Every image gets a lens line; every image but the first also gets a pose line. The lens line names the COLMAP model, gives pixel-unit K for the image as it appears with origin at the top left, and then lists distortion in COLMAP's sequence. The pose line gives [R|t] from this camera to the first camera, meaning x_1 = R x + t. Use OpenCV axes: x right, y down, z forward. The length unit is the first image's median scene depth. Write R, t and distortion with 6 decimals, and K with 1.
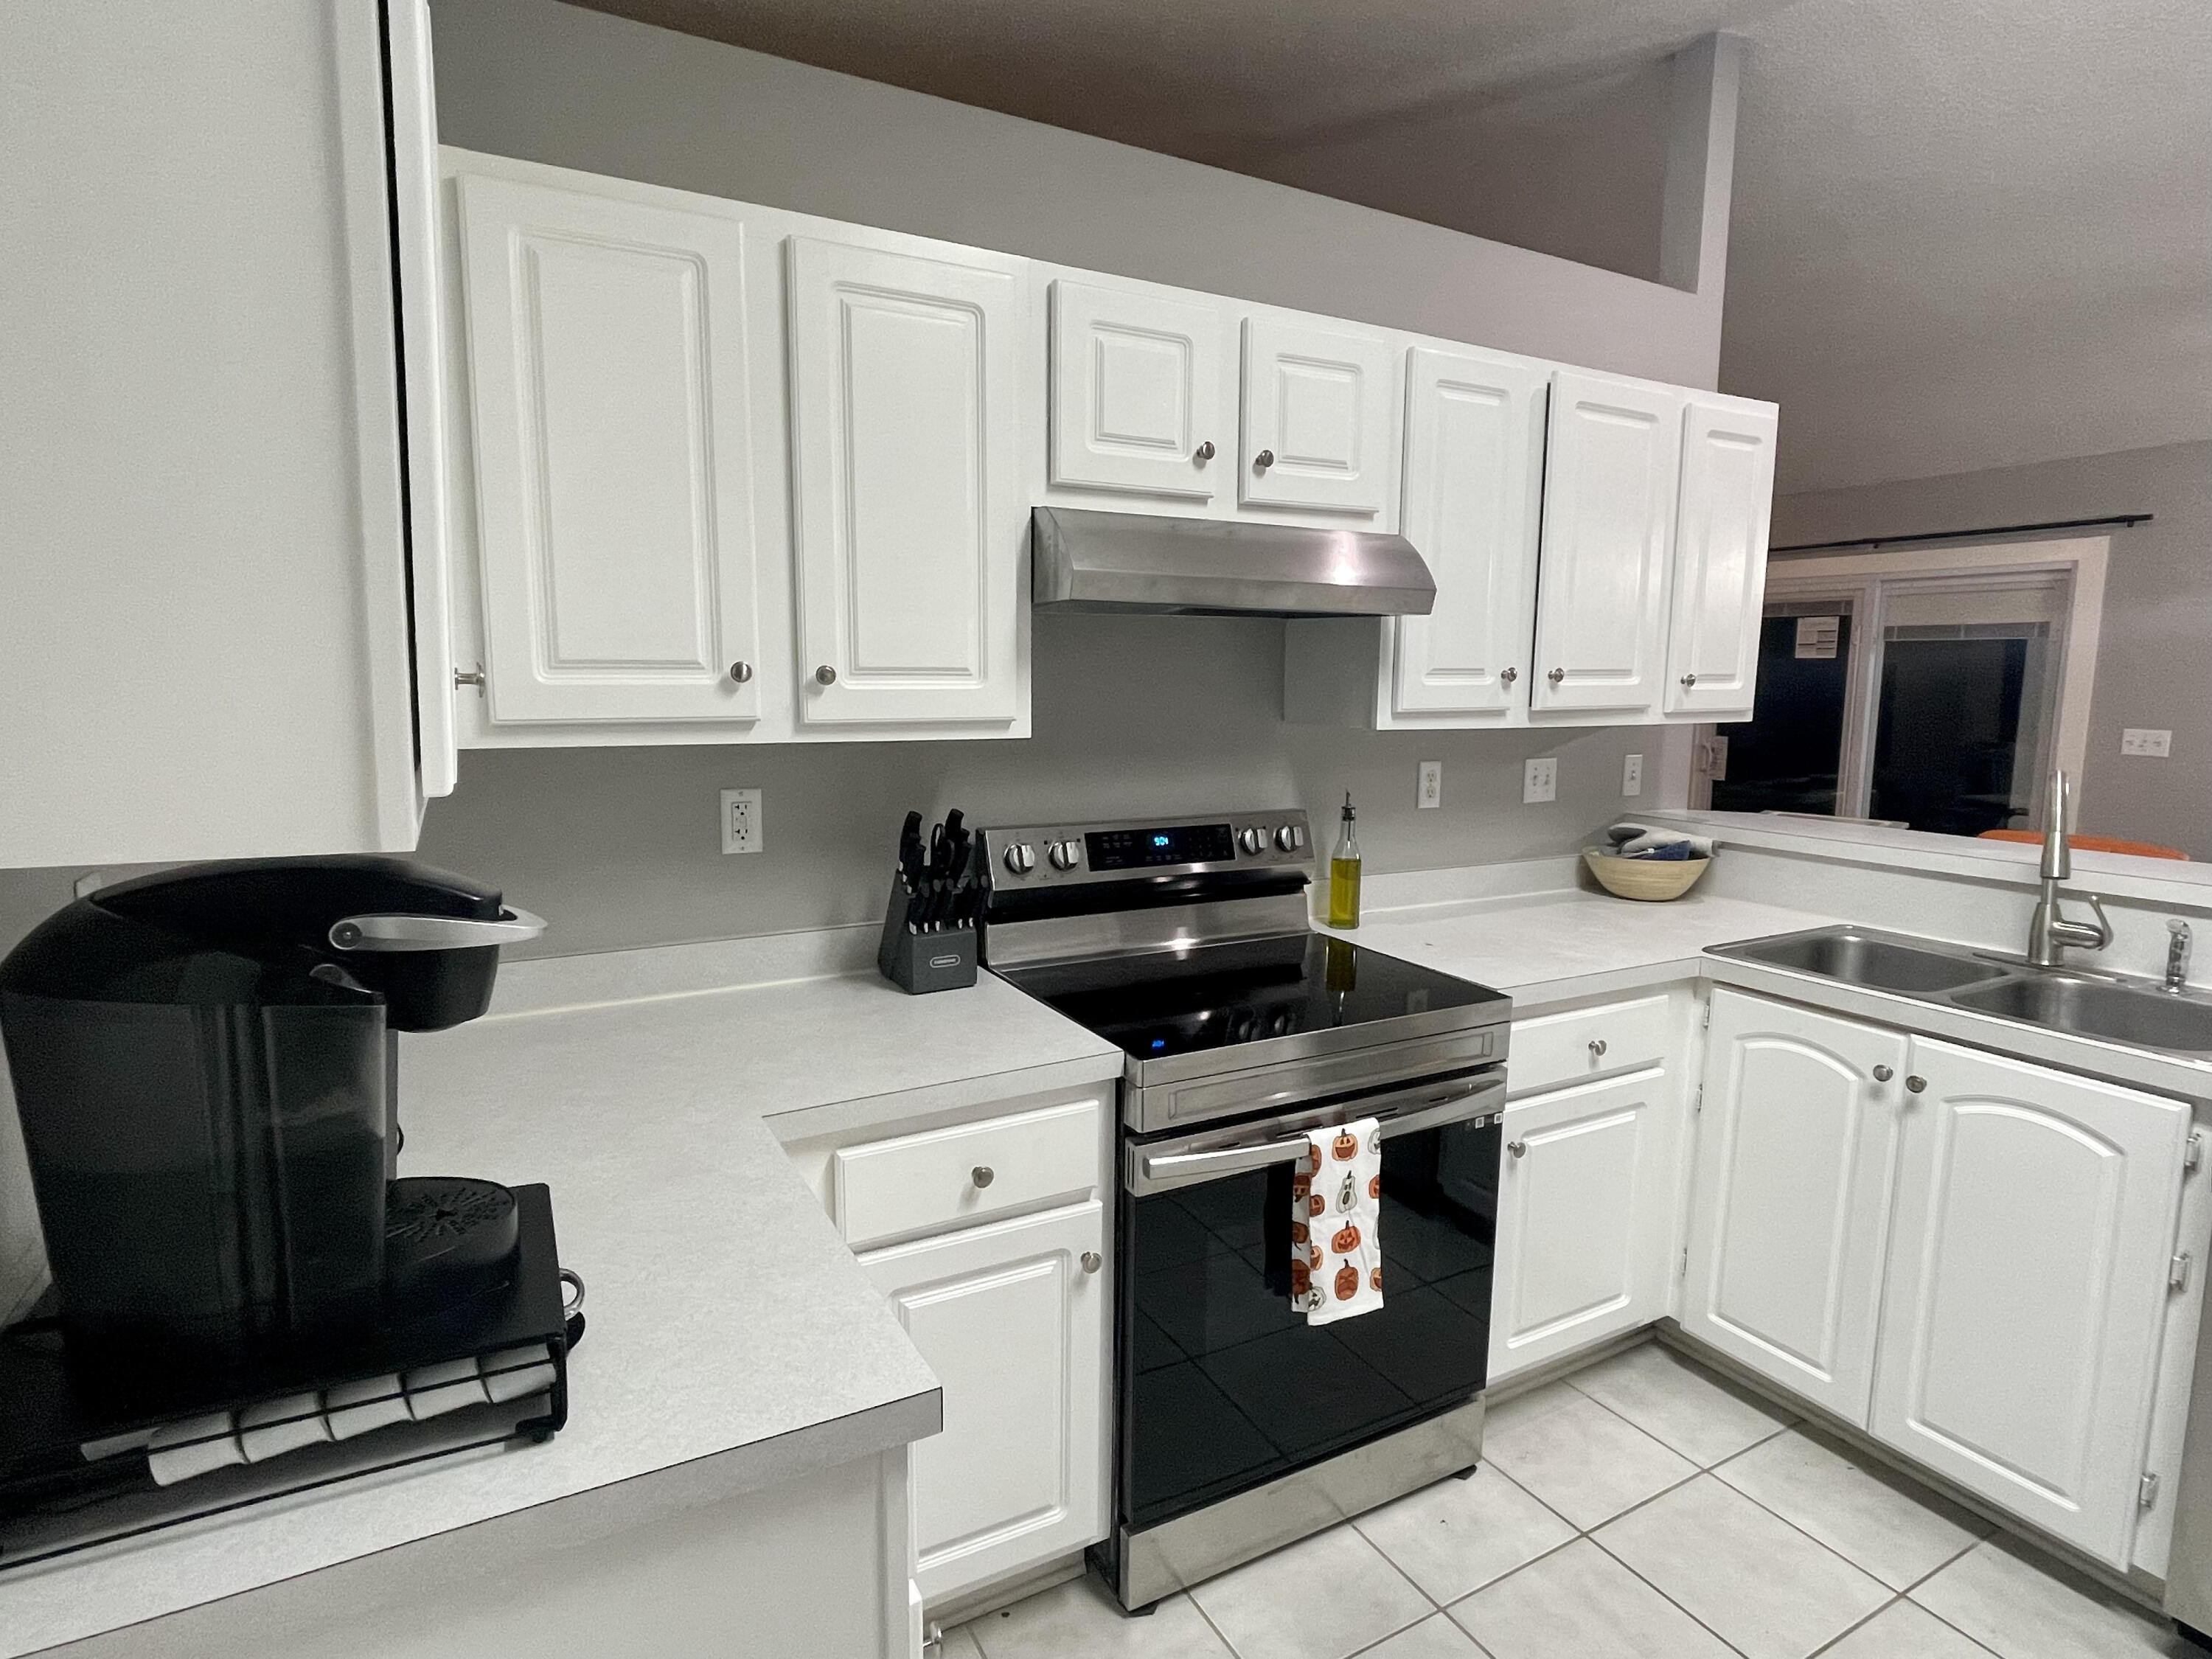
lens RADIAL K [[1177.6, 0, 1105.1], [0, 1177.6, 817.3], [0, 0, 1]] dist [-0.001993, 0.000855]
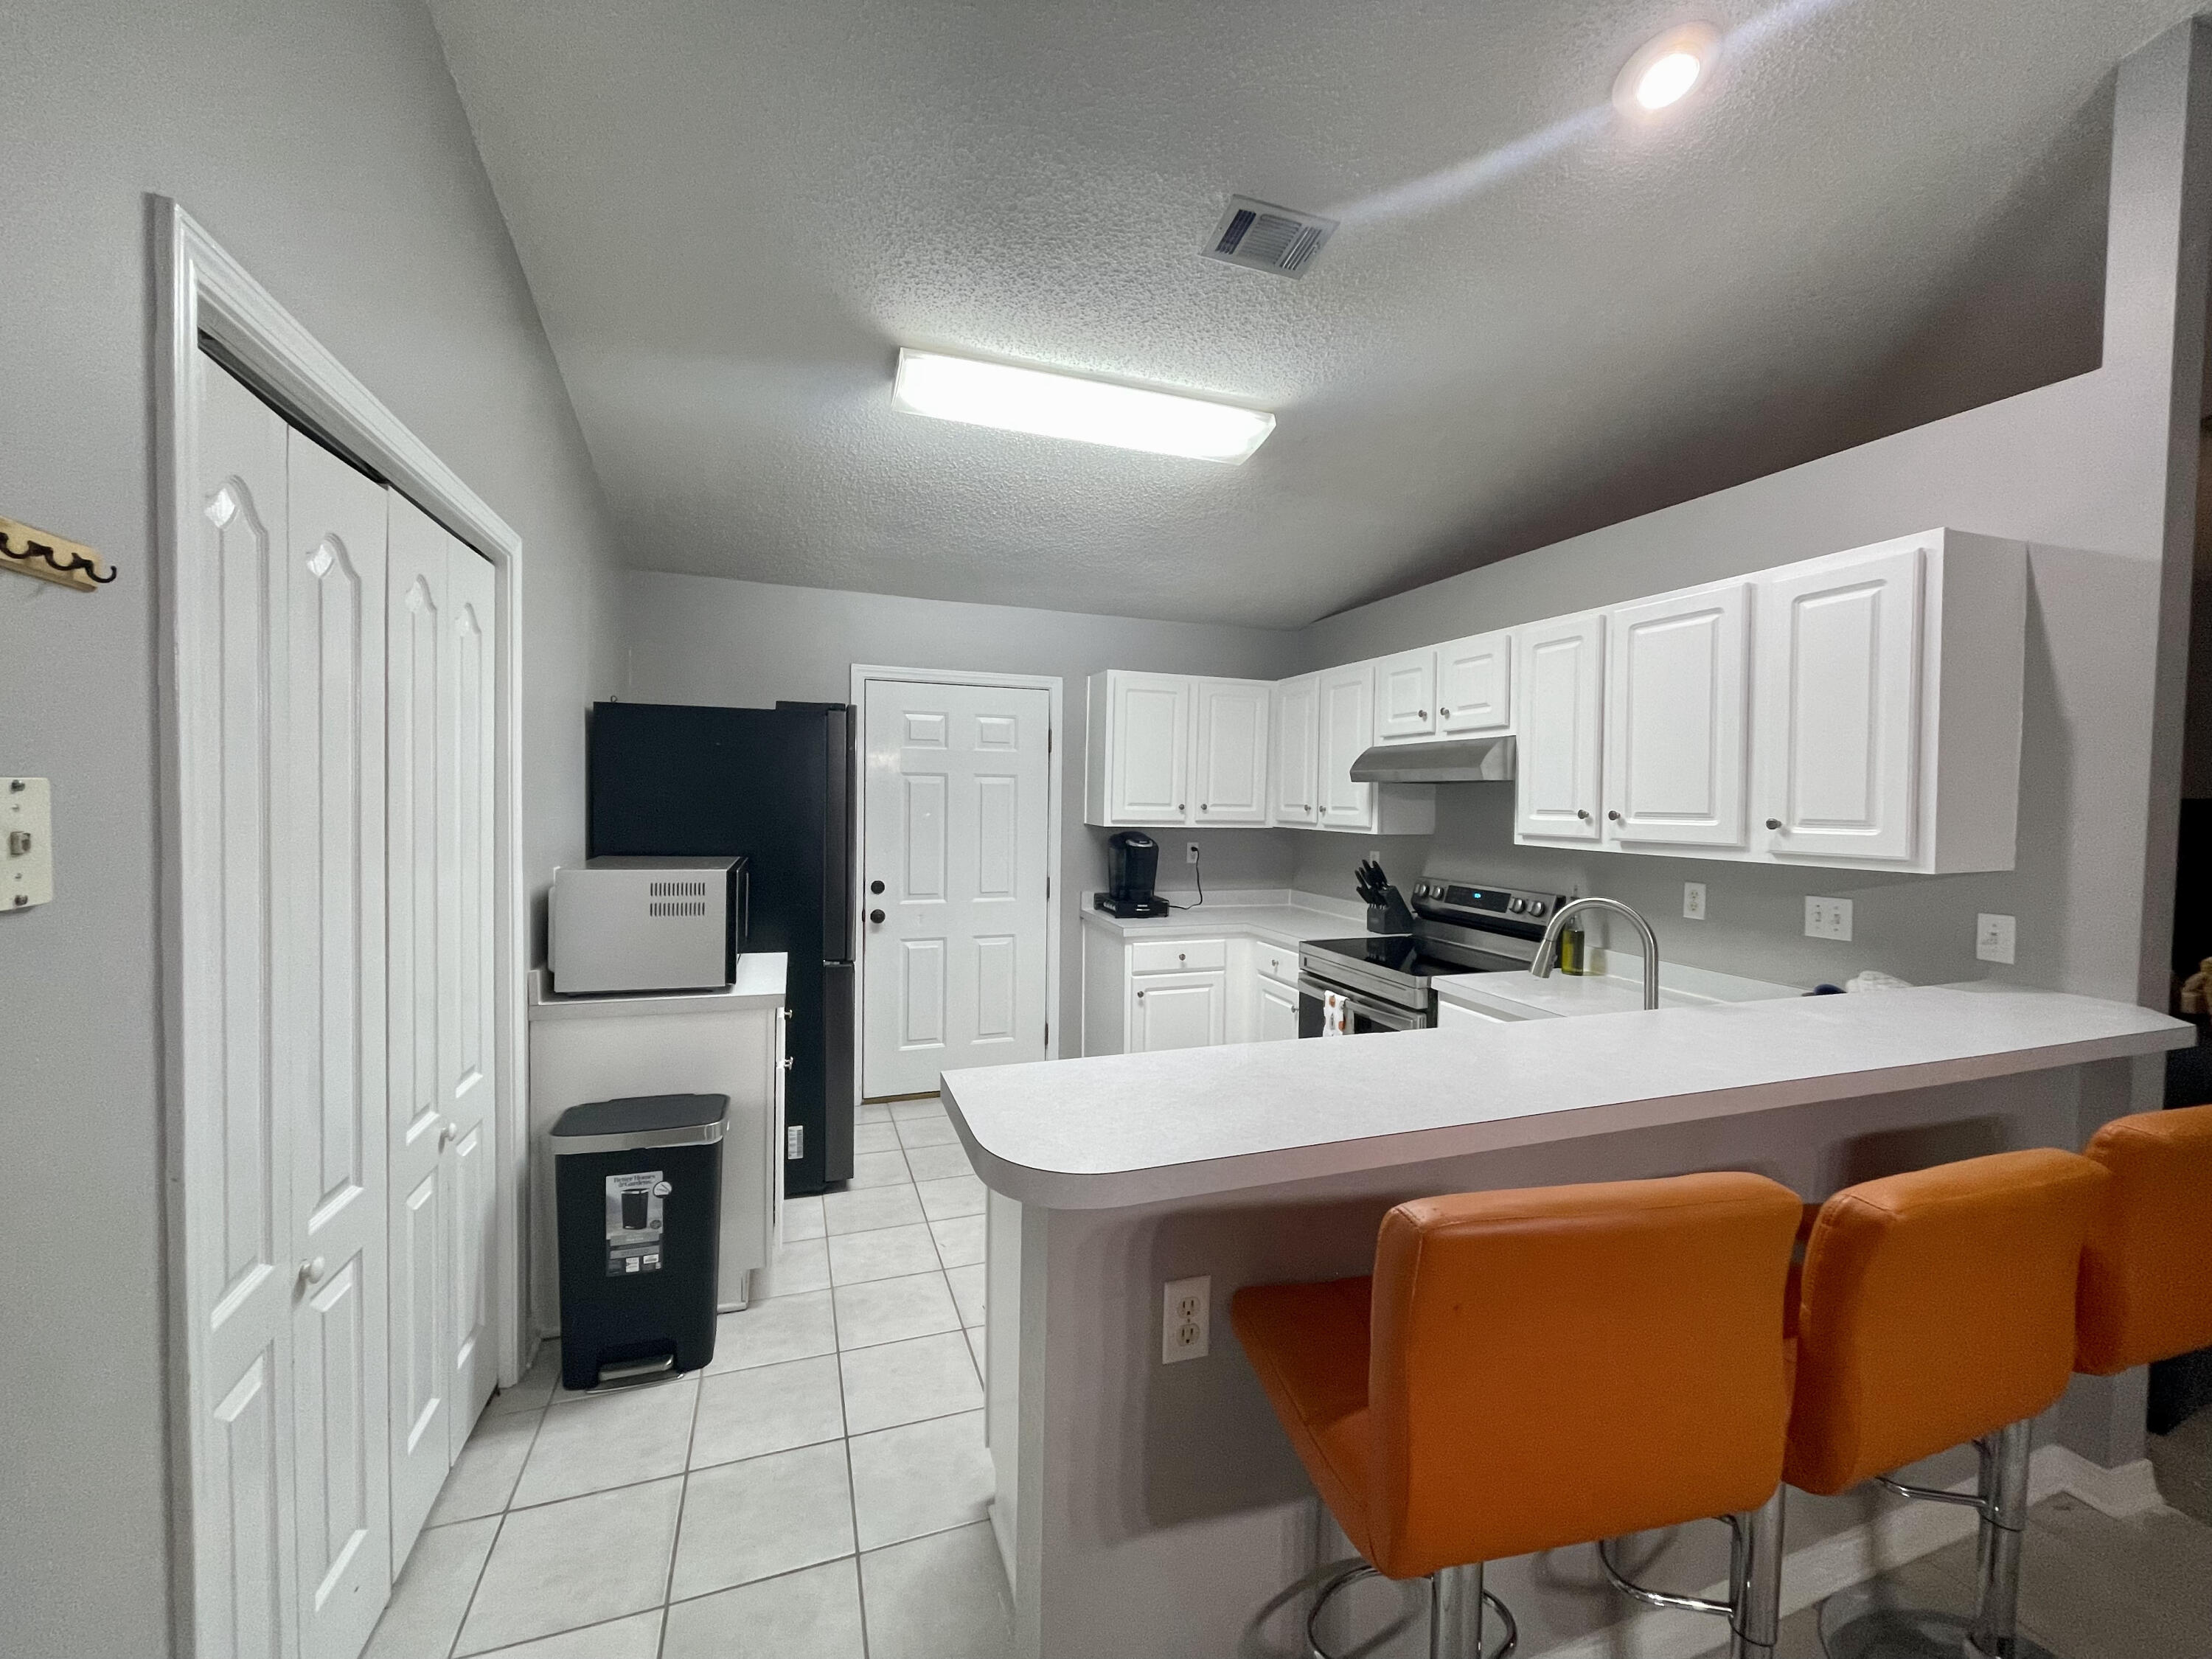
lens RADIAL K [[890.7, 0, 1098.8], [0, 890.7, 827.0], [0, 0, 1]] dist [-0.001815, -0.000294]
pose [[-0.166183, 0.022391, -0.985841, 1.795711], [-0.140065, 0.989070, 0.046075, -0.081330], [0.976097, 0.145739, -0.161230, 0.661559]]
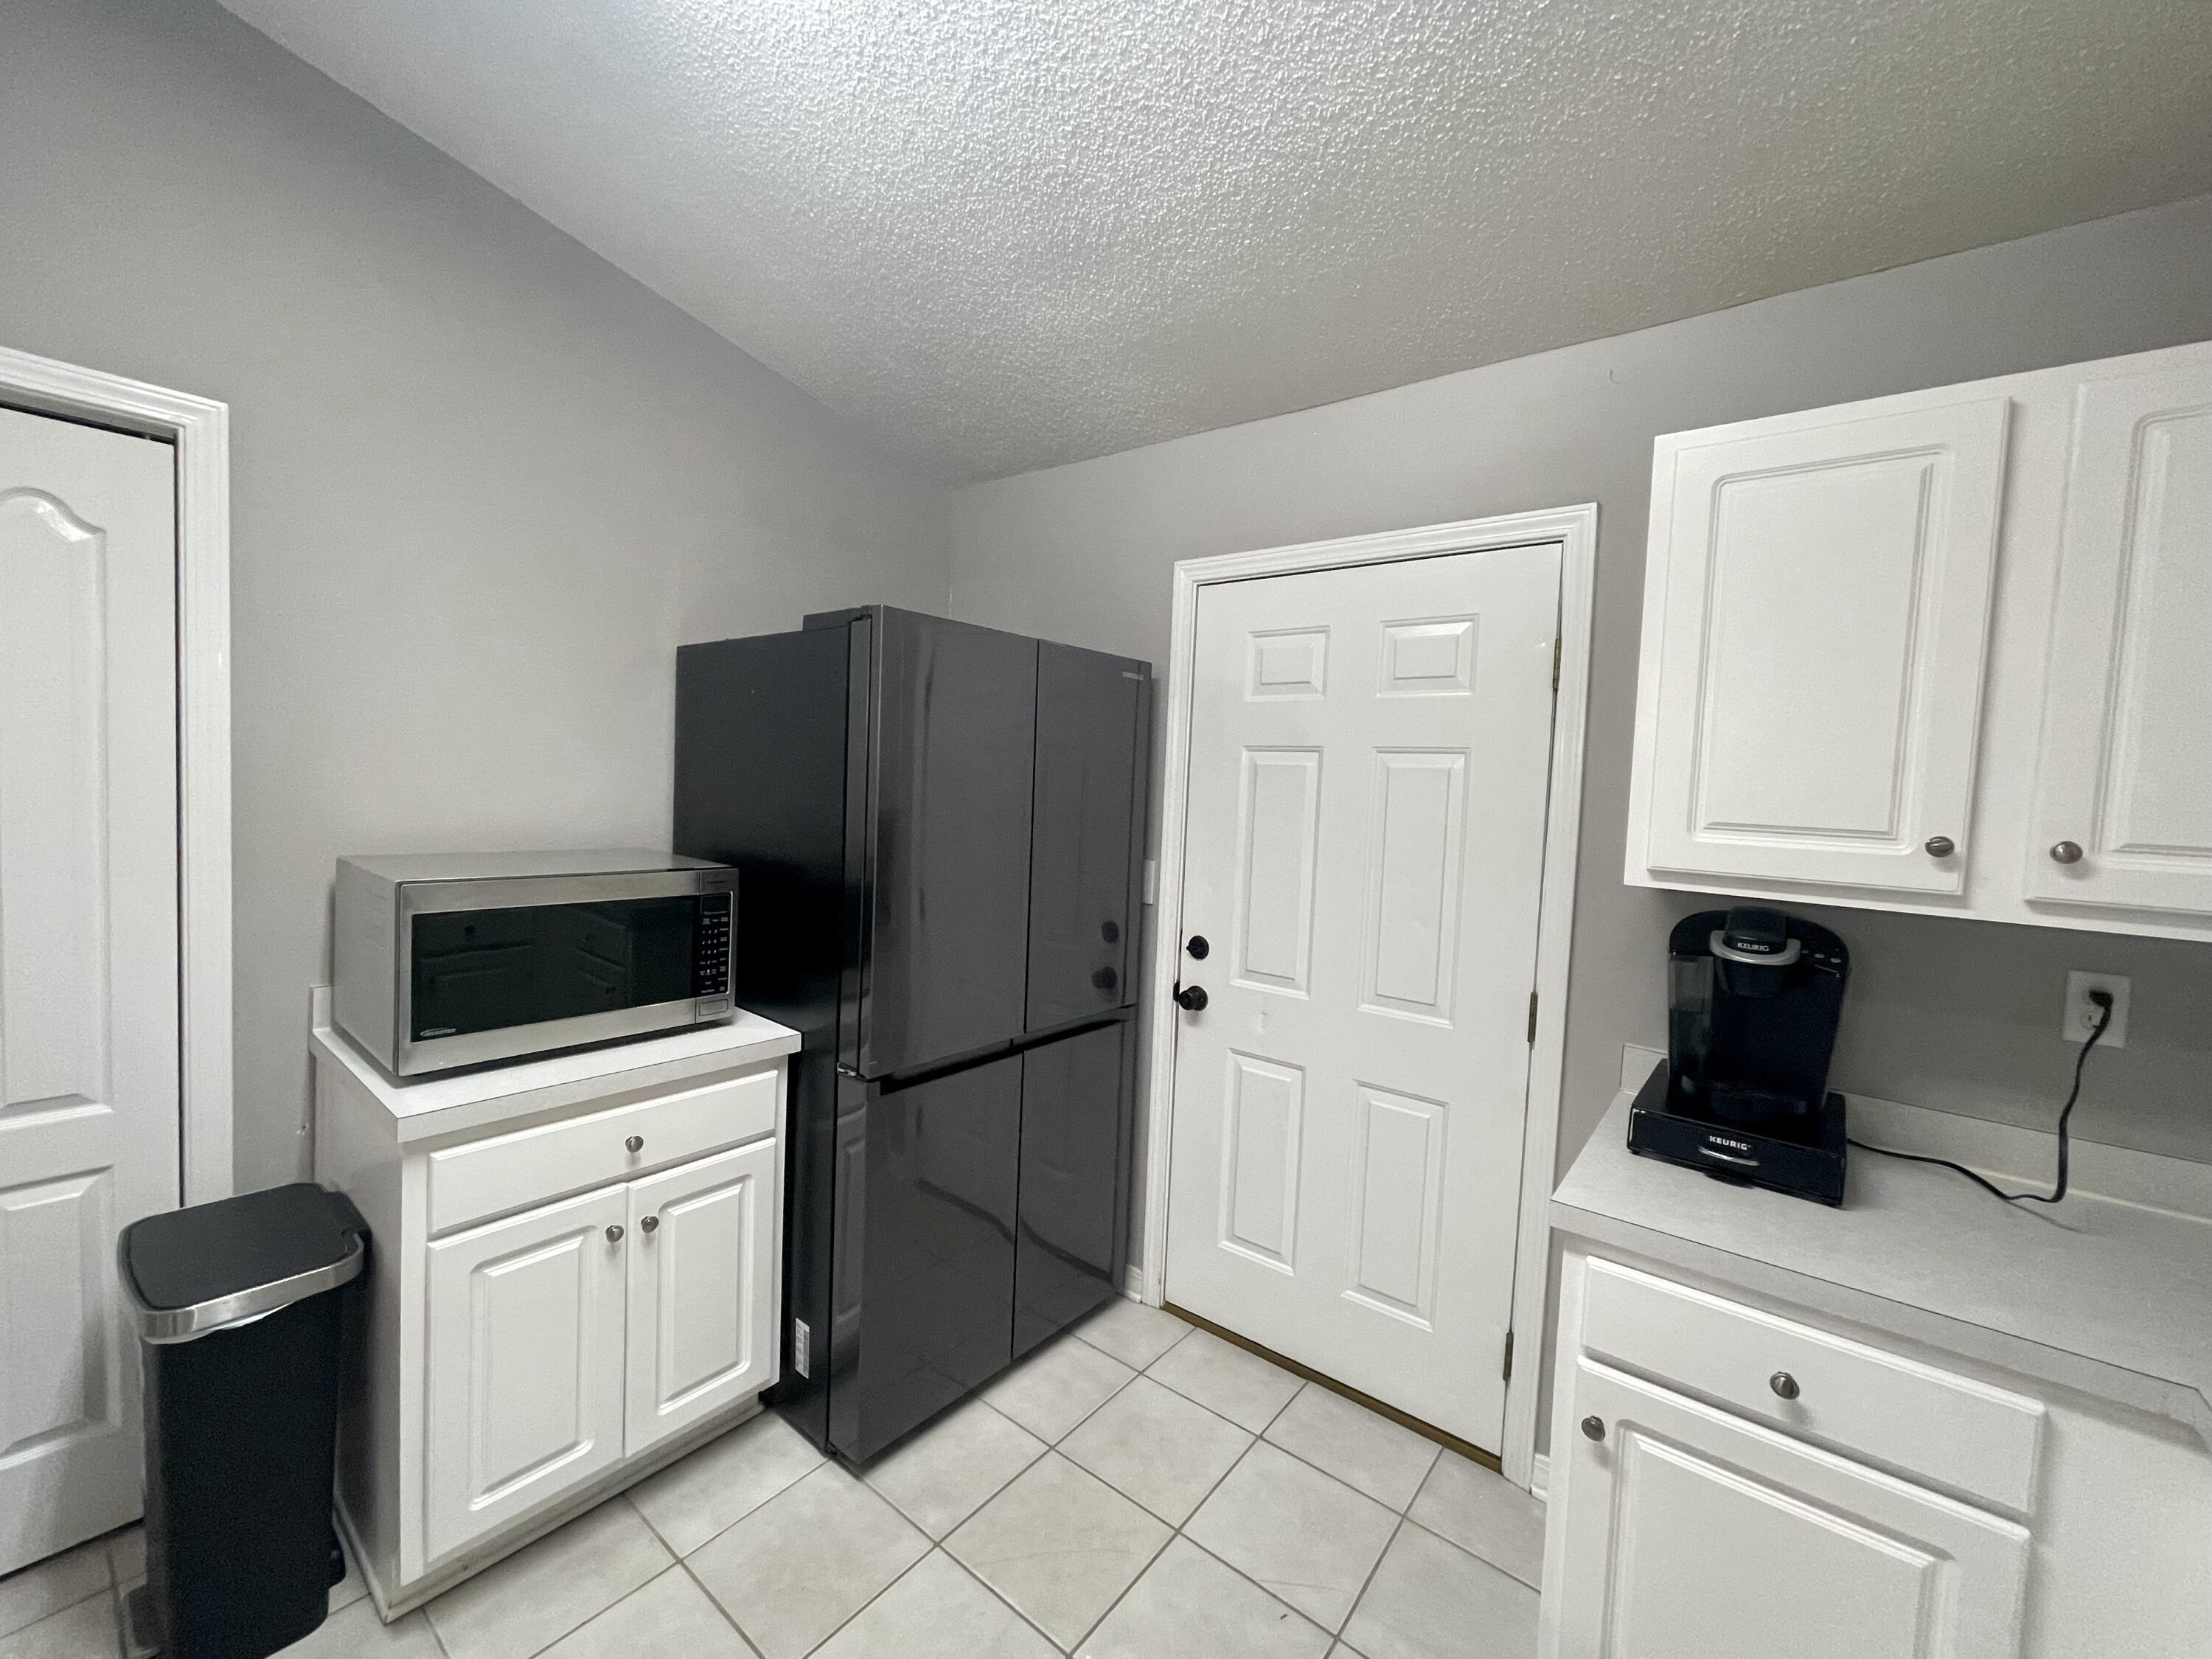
lens RADIAL K [[890.7, 0, 1098.8], [0, 890.7, 827.0], [0, 0, 1]] dist [-0.001815, -0.000294]
pose [[-0.921910, -0.026080, -0.386525, 0.473711], [-0.097563, 0.981204, 0.166495, -0.115524], [0.374918, 0.191204, -0.907126, 0.832818]]
